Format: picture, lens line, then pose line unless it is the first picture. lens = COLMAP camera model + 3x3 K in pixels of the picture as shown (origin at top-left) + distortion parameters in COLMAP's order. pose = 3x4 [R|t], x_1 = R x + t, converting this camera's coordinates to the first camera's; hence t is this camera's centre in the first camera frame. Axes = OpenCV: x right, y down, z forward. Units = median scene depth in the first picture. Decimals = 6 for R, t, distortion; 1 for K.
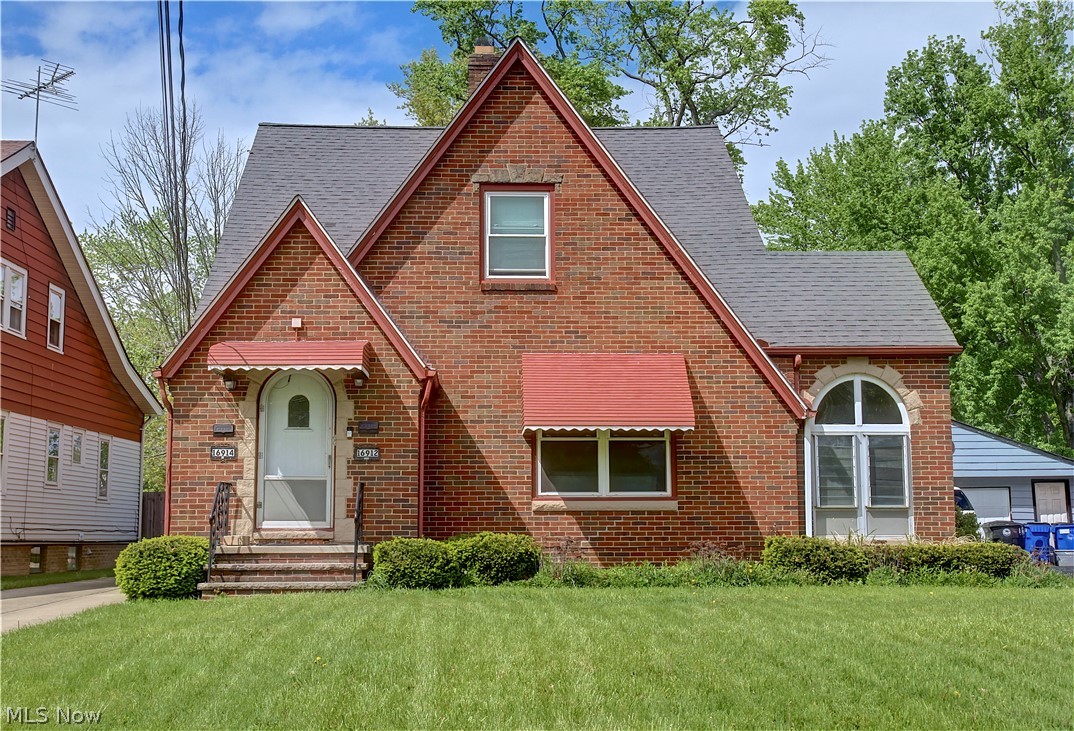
lens RADIAL K [[1392.9, 0, 538.0], [0, 1392.9, 363.9], [0, 0, 1]] dist [0.089954, 0.000000]
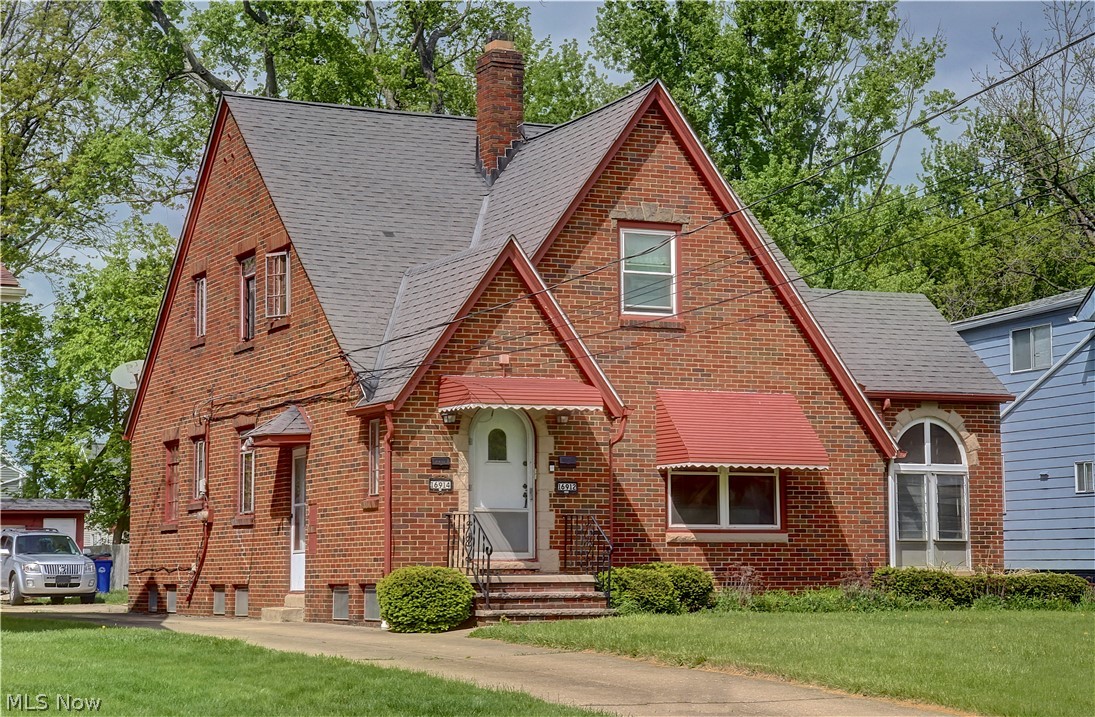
lens RADIAL K [[2308.9, 0, 547.2], [0, 2308.9, 359.2], [0, 0, 1]] dist [0.366599, 0.000000]
pose [[0.911342, 0.033938, 0.410249, -0.792771], [-0.047070, 0.998650, 0.021947, -0.064160], [-0.408951, -0.039312, 0.911709, -0.527978]]
